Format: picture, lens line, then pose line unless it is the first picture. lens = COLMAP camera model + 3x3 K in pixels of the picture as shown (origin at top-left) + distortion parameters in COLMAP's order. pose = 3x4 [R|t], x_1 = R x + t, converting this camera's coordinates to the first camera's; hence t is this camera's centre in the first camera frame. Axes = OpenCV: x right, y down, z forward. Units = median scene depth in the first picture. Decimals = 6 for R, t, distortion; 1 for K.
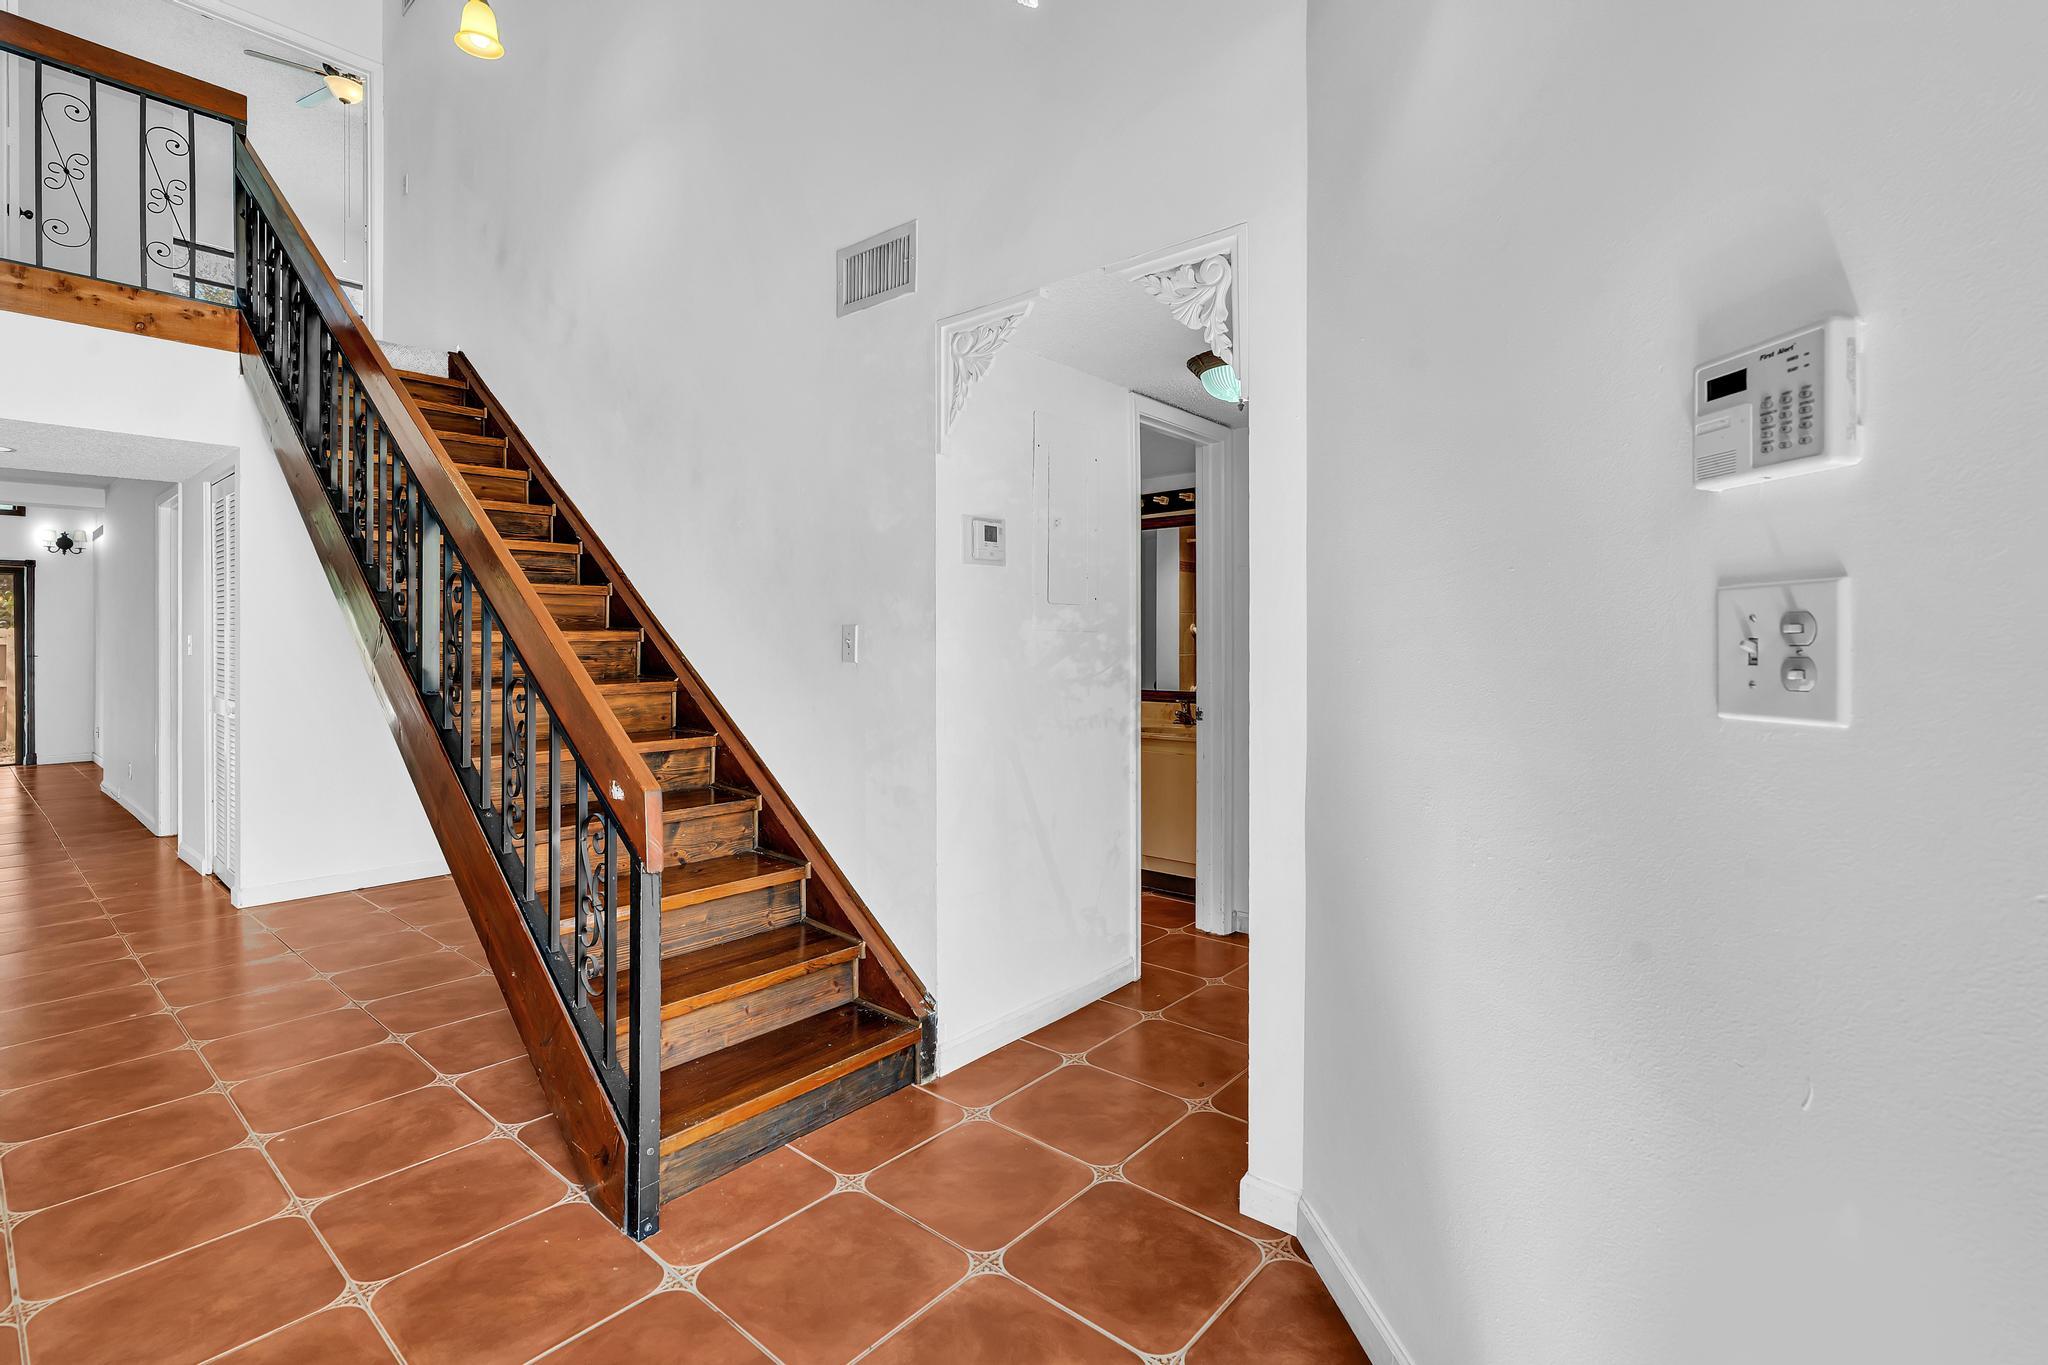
lens RADIAL K [[931.1, 0, 1013.6], [0, 931.1, 643.7], [0, 0, 1]] dist [-0.004569, 0.001789]
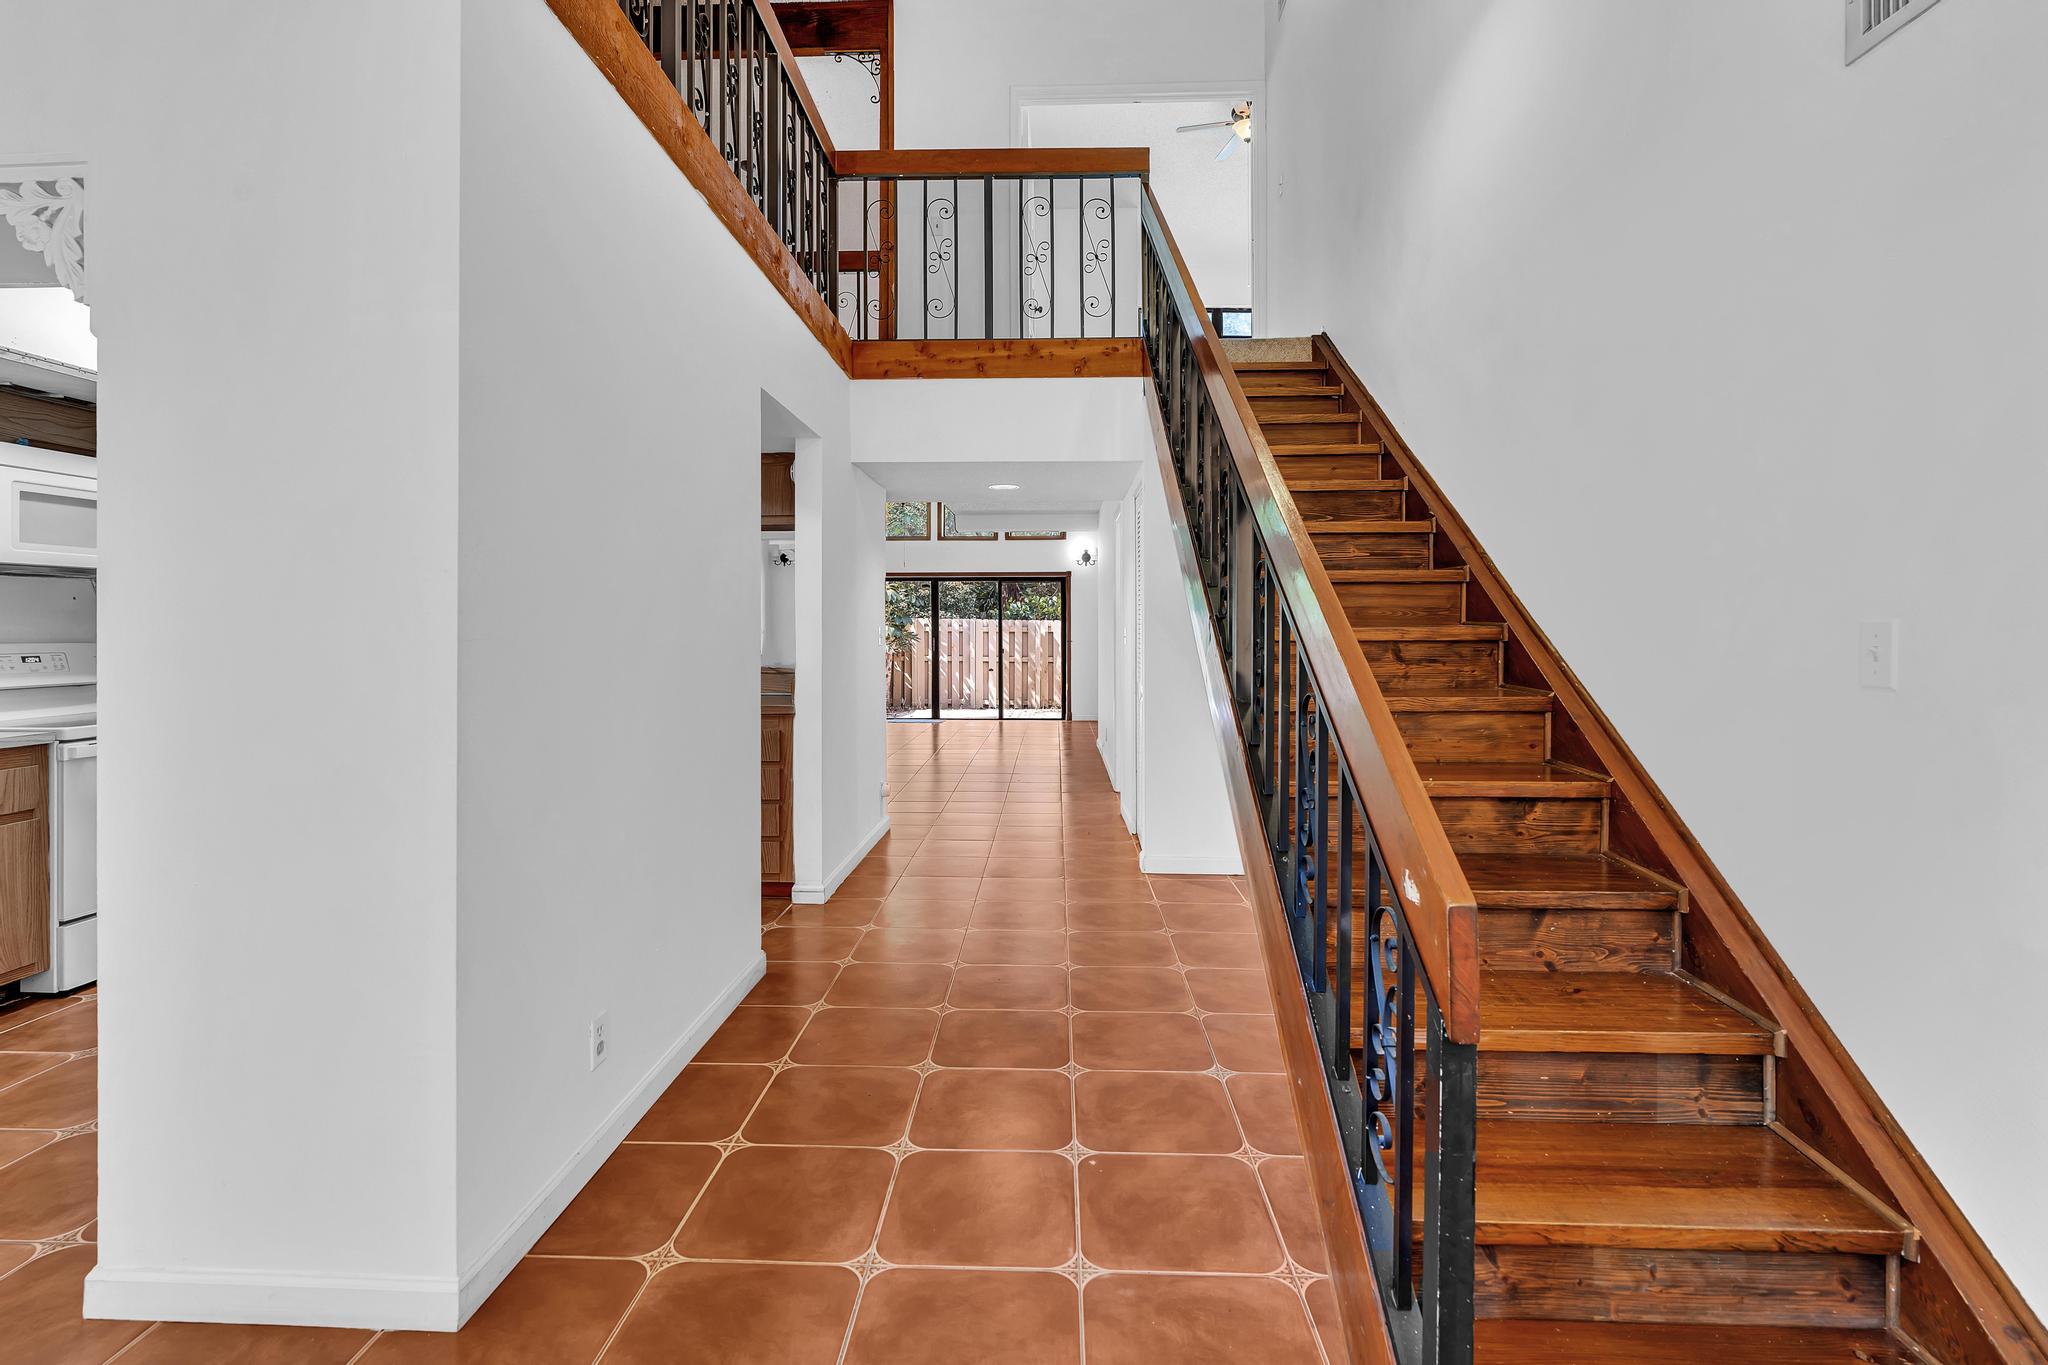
lens RADIAL K [[931.1, 0, 1031.9], [0, 931.1, 624.5], [0, 0, 1]] dist [-0.004569, 0.001789]
pose [[0.628434, -0.001363, -0.777862, -0.057054], [-0.003092, 0.999986, -0.004250, -0.012168], [0.777857, 0.005076, 0.628421, 0.245035]]
